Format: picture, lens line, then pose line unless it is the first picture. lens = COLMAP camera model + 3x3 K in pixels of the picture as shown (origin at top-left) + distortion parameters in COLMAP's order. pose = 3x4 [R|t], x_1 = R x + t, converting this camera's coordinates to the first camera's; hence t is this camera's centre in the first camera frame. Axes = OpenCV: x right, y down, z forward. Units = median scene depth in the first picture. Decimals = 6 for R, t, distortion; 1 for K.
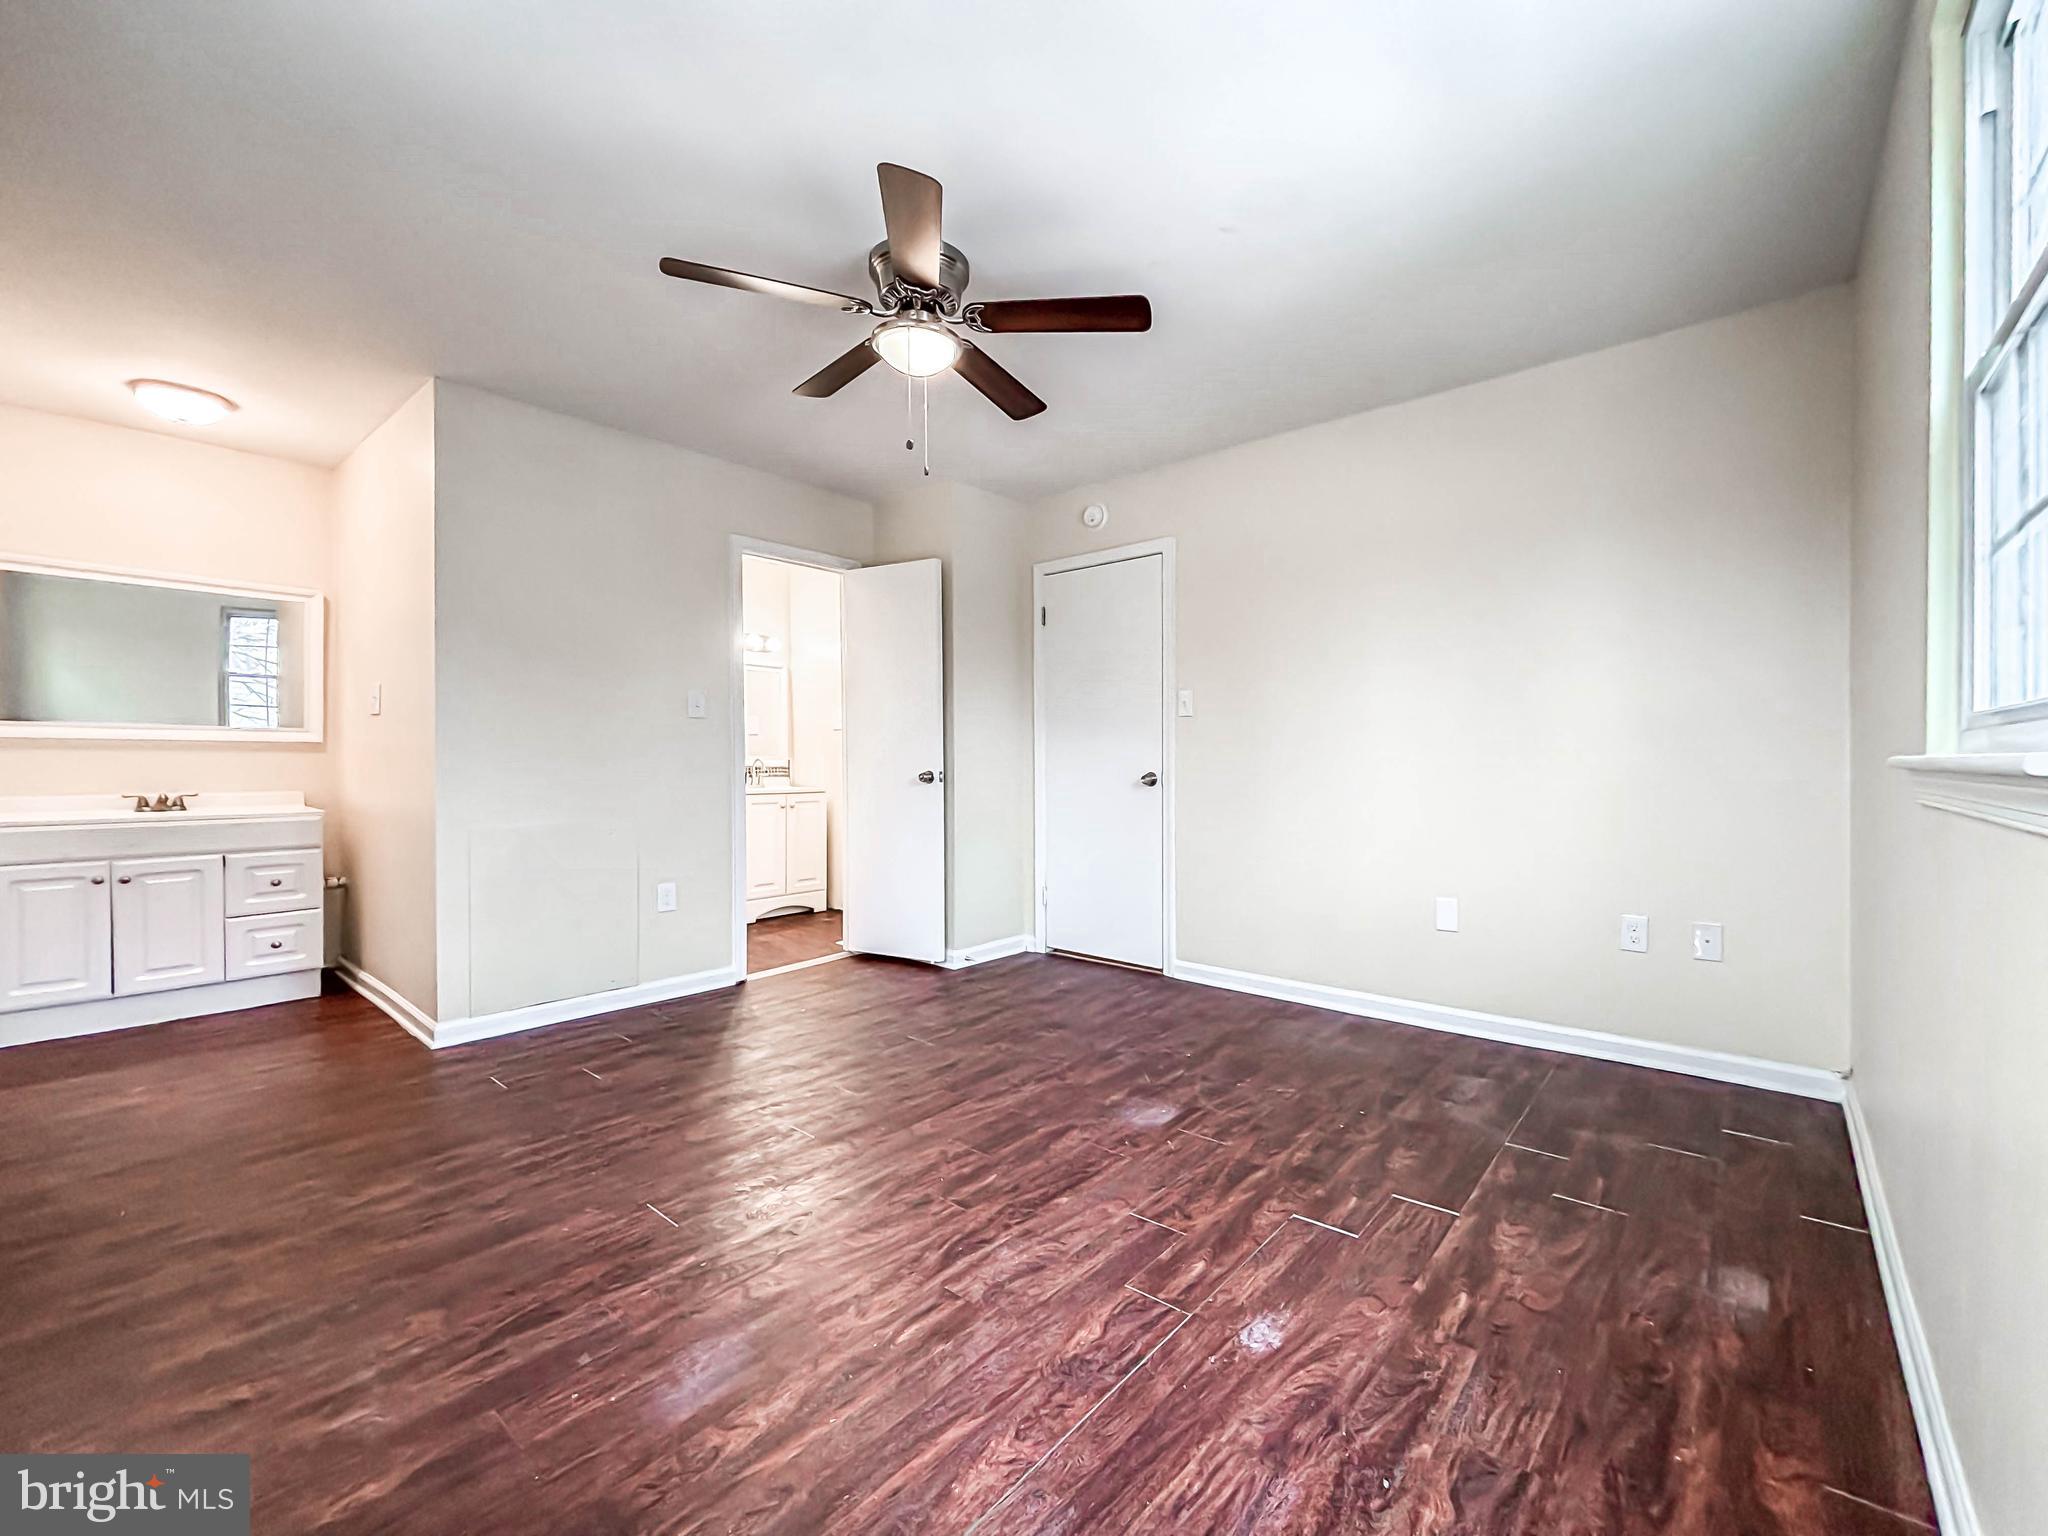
lens RADIAL K [[822.7, 0, 1048.2], [0, 822.7, 763.0], [0, 0, 1]] dist [0.006163, 0.000864]
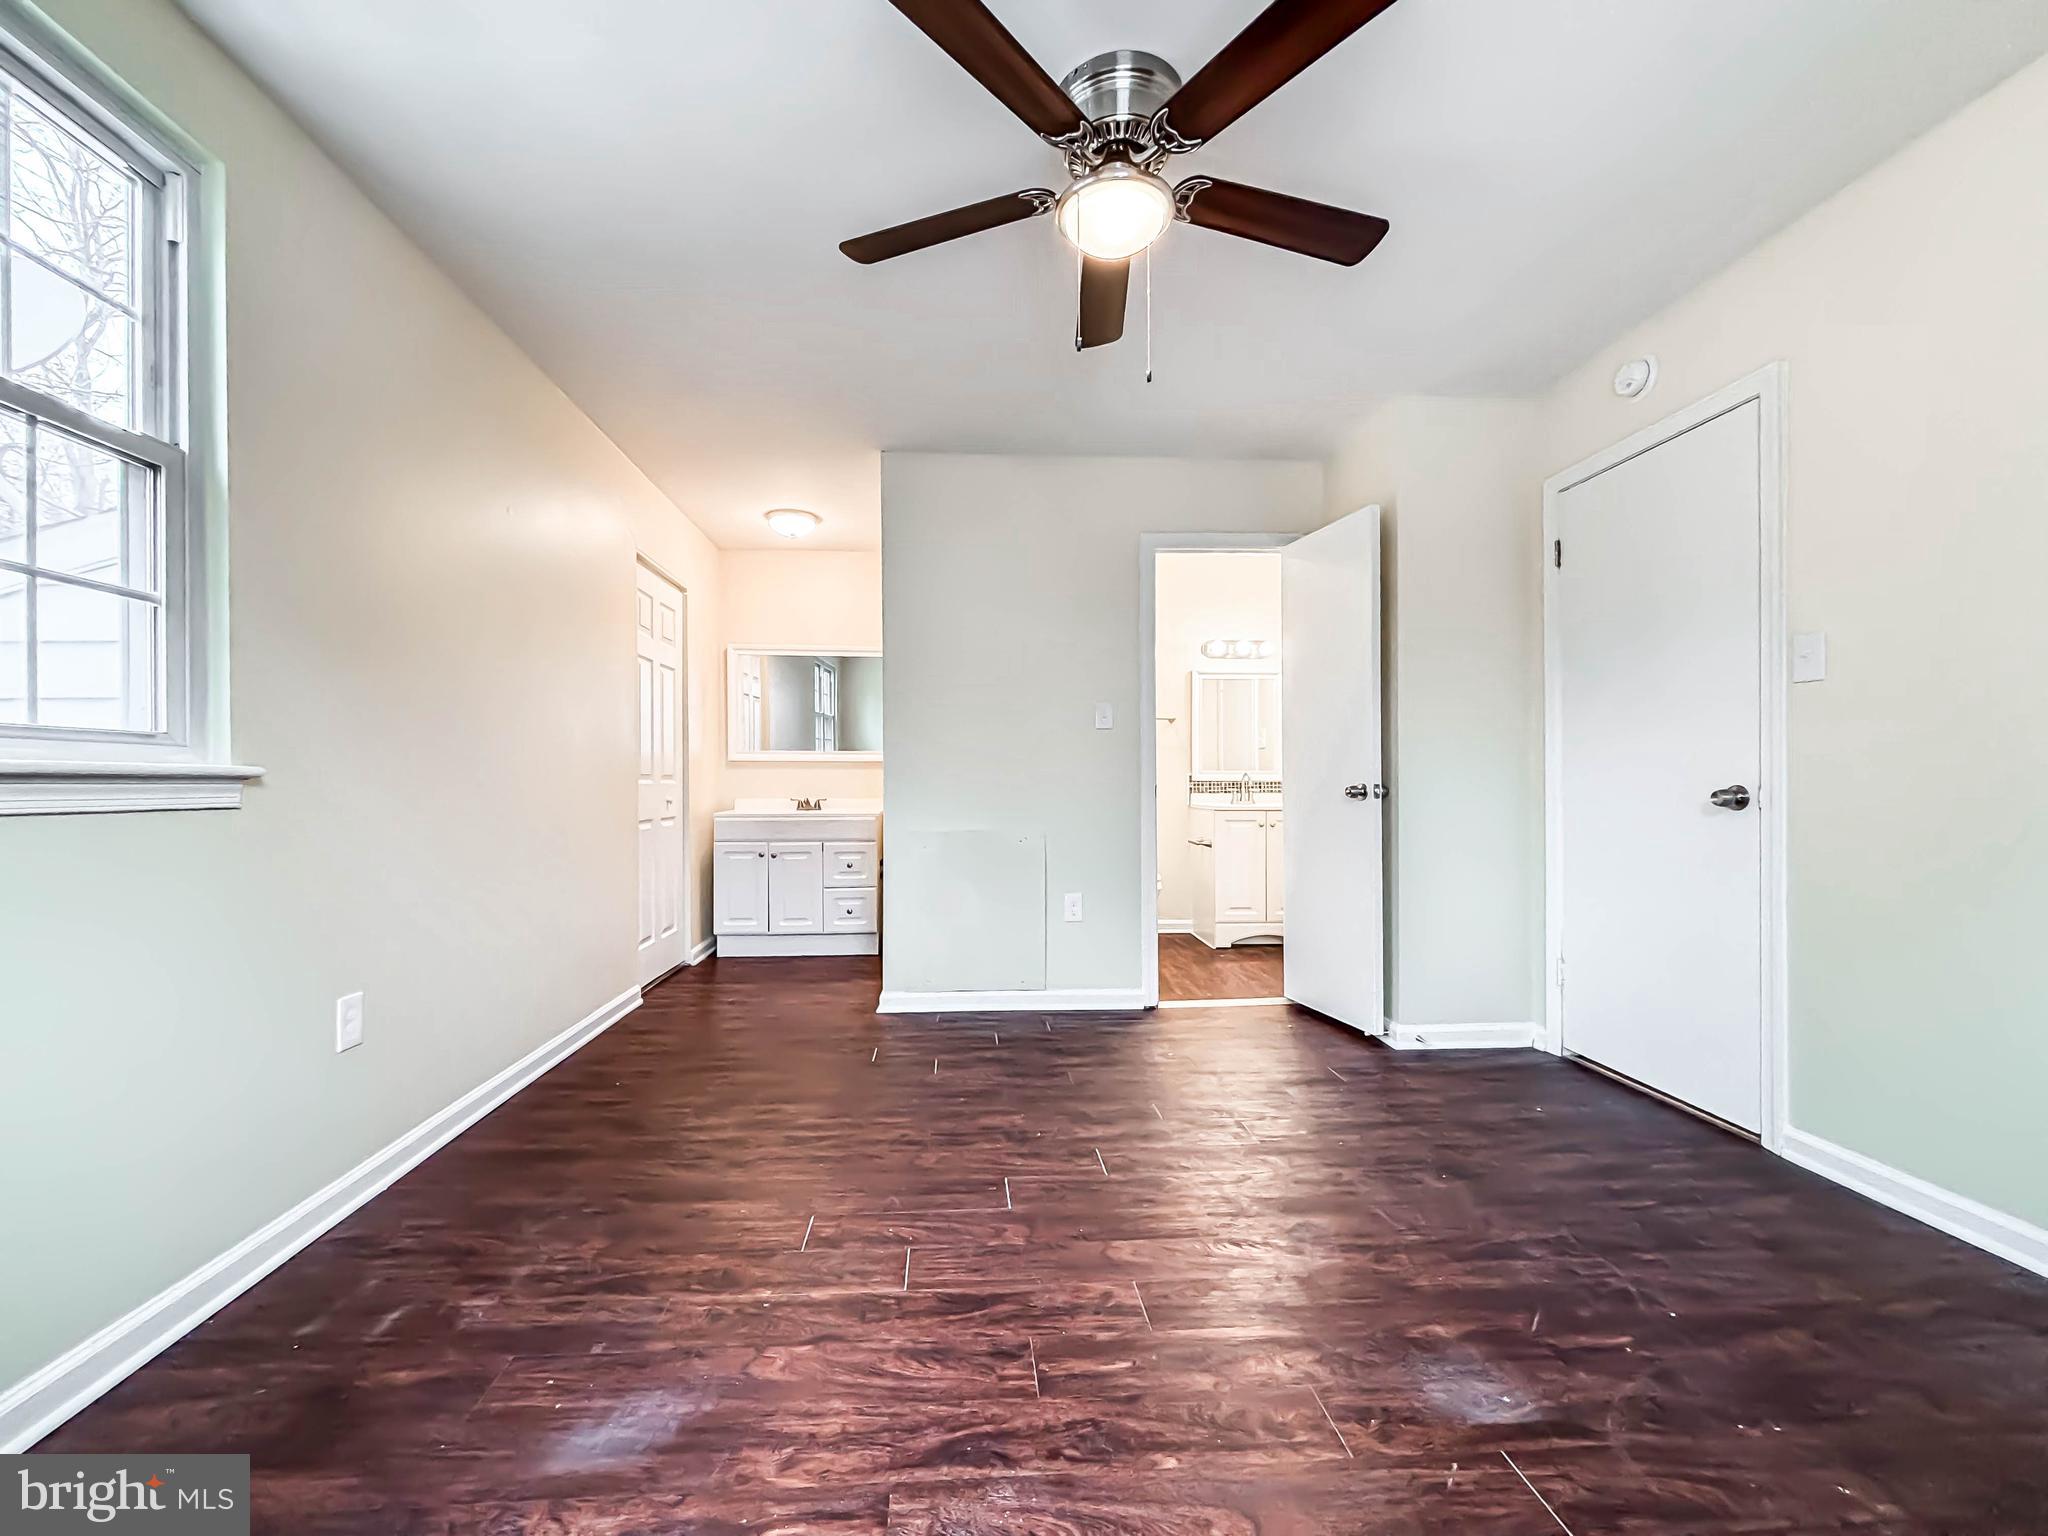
lens RADIAL K [[822.7, 0, 1011.8], [0, 822.7, 781.0], [0, 0, 1]] dist [0.006163, 0.000864]
pose [[0.698318, -0.000279, -0.715787, 0.272865], [-0.001540, 0.999997, -0.001892, 0.014035], [0.715786, 0.002423, 0.698316, 0.344744]]
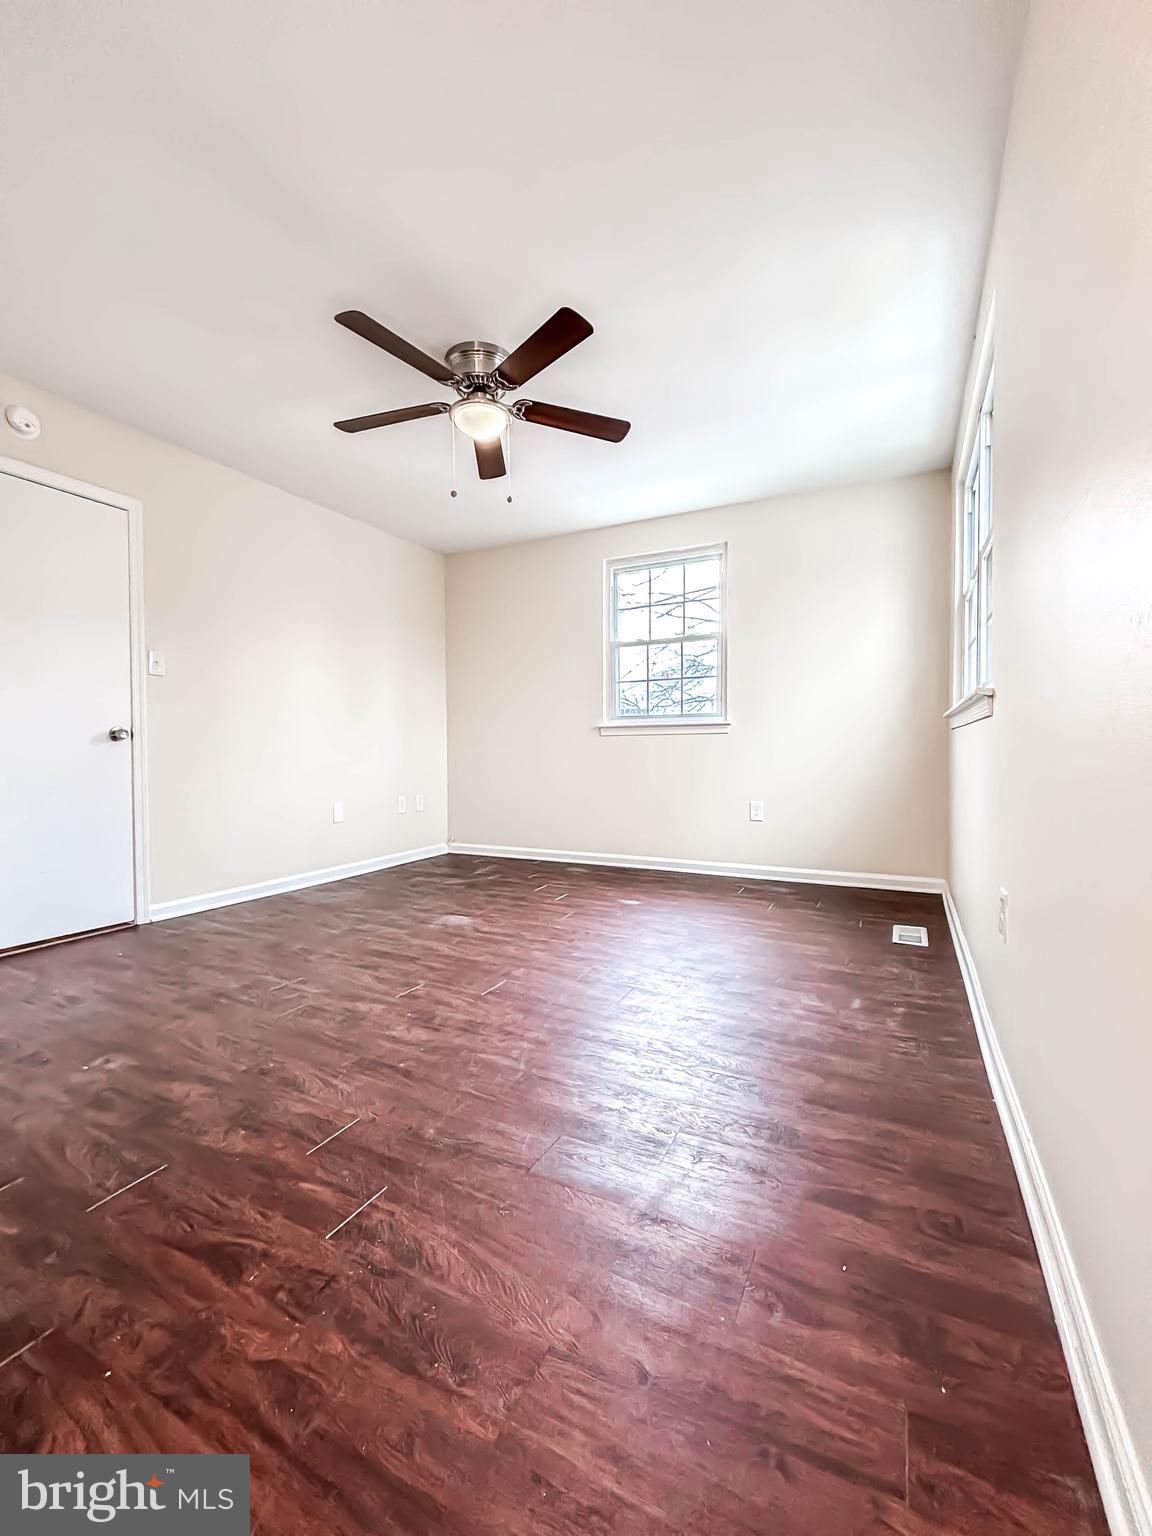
lens RADIAL K [[648.3, 0, 570.2], [0, 648.3, 770.9], [0, 0, 1]] dist [0.006736, -0.000797]
pose [[-0.223878, -0.023334, 0.974338, -1.122978], [0.008970, 0.999622, 0.026001, 0.070429], [-0.974576, 0.014561, -0.223584, 0.950503]]
